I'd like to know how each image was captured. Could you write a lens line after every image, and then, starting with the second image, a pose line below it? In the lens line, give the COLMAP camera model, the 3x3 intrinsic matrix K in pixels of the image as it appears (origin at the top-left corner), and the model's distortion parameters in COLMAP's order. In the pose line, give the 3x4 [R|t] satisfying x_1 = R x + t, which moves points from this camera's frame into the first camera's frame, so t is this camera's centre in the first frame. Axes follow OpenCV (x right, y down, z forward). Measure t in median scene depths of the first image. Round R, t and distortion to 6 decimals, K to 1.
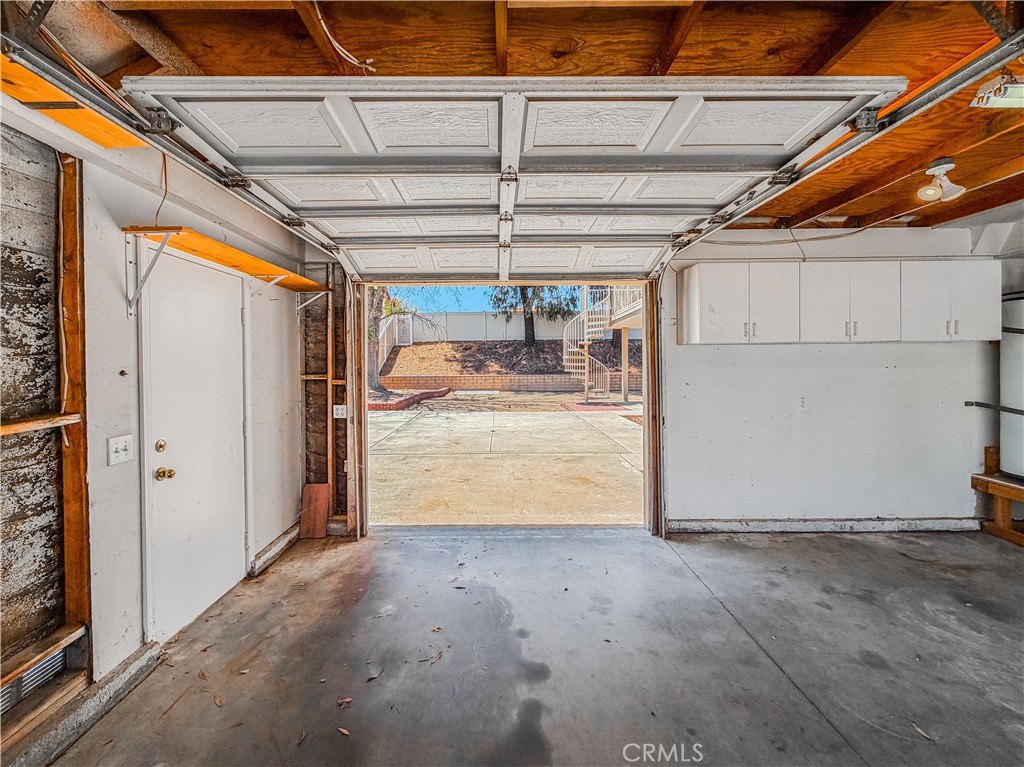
lens RADIAL K [[418.2, 0, 493.4], [0, 418.2, 363.4], [0, 0, 1]] dist [0.000694, -0.000074]
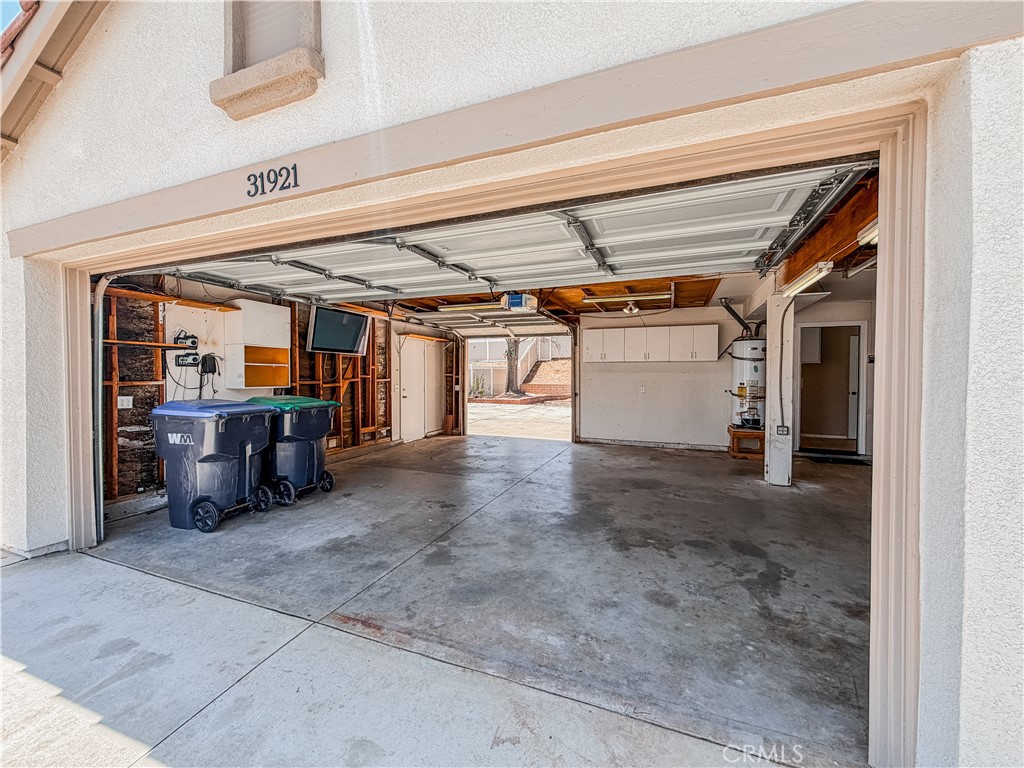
lens RADIAL K [[406.6, 0, 509.8], [0, 406.6, 382.9], [0, 0, 1]] dist [0.001658, 0.000066]
pose [[0.933981, 0.019849, -0.356770, 0.873053], [-0.014795, 0.999748, 0.016890, 0.037642], [0.357015, -0.010497, 0.934040, -1.295807]]
